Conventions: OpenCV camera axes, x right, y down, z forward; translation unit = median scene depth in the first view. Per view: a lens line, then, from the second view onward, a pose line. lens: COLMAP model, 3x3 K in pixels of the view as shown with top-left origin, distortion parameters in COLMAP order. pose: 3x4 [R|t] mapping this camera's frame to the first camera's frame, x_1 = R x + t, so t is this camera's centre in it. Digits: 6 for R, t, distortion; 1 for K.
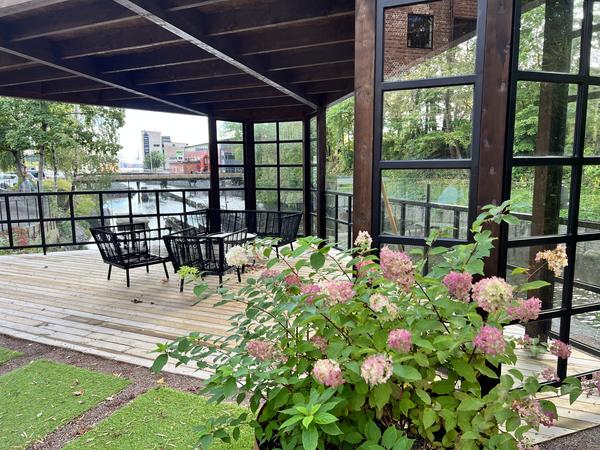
lens RADIAL K [[448.5, 0, 298.9], [0, 448.5, 227.6], [0, 0, 1]] dist [0.074748, -0.090697]
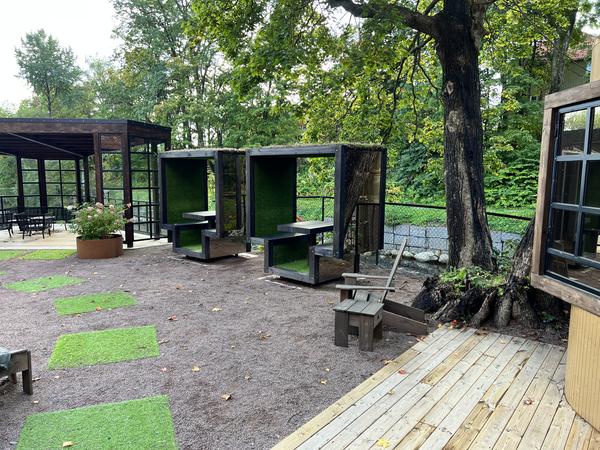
lens RADIAL K [[448.5, 0, 298.9], [0, 448.5, 227.6], [0, 0, 1]] dist [0.074748, -0.090697]
pose [[0.883036, -0.043323, 0.467300, -0.064364], [0.051244, 0.998677, -0.004246, 0.104264], [-0.466498, 0.027696, 0.884088, -1.118177]]
